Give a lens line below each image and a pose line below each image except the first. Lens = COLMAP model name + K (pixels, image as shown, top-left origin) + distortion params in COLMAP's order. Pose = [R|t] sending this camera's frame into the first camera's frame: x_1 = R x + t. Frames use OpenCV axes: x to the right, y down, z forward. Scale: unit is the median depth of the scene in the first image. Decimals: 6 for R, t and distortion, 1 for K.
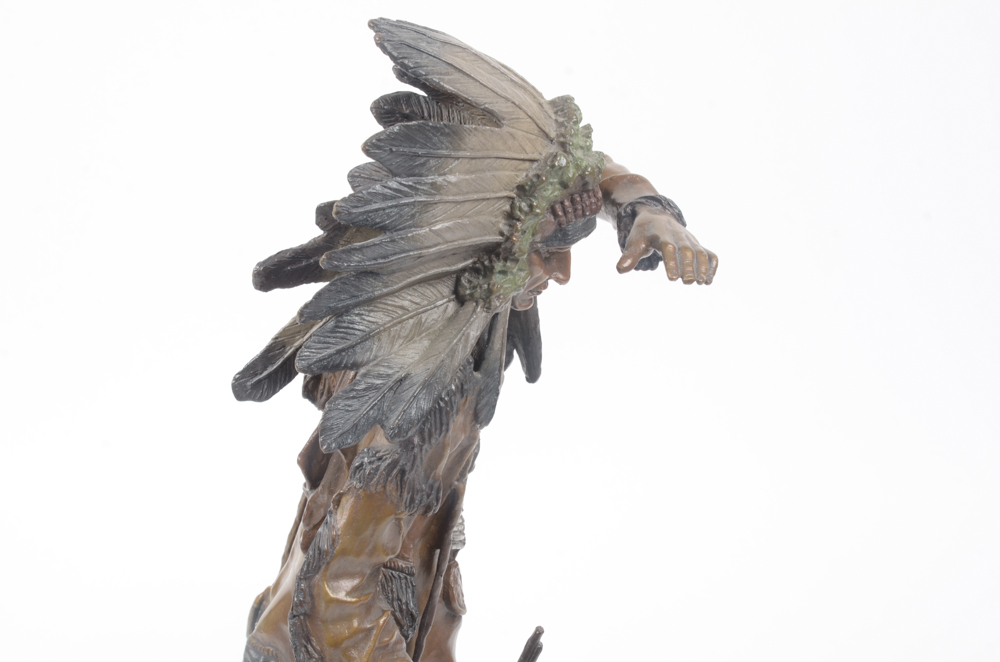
lens RADIAL K [[2516.2, 0, 502.0], [0, 2516.2, 331.4], [0, 0, 1]] dist [0.570754, 0.000000]
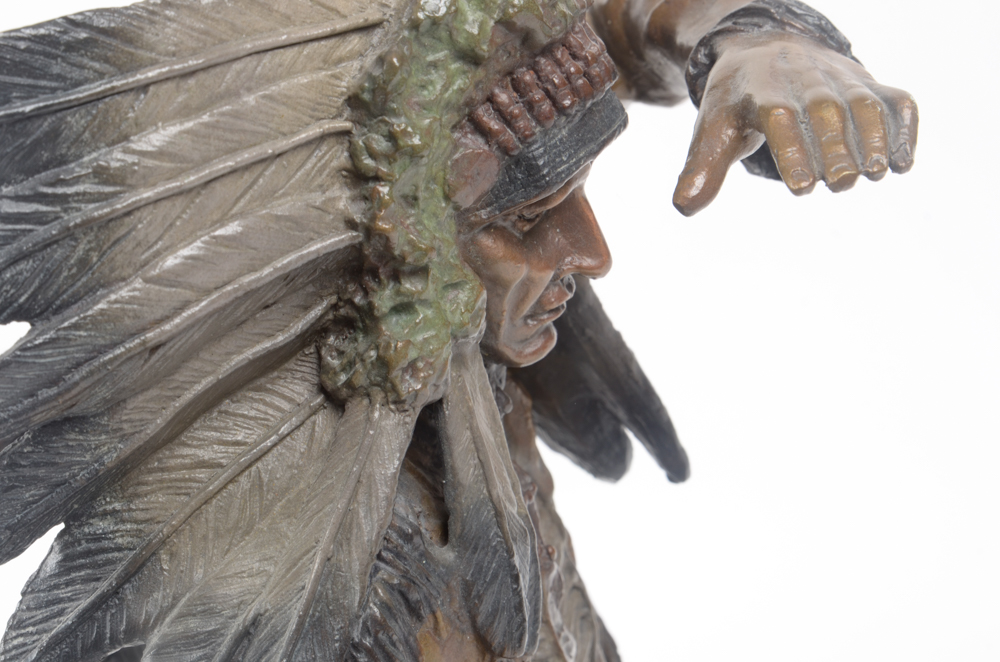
lens RADIAL K [[2430.8, 0, 501.4], [0, 2430.8, 333.2], [0, 0, 1]] dist [0.009214, 0.000000]
pose [[0.908496, -0.305874, -0.284739, 0.127330], [0.311487, 0.949880, -0.026549, -0.004106], [0.278588, -0.064572, 0.958237, 0.626548]]
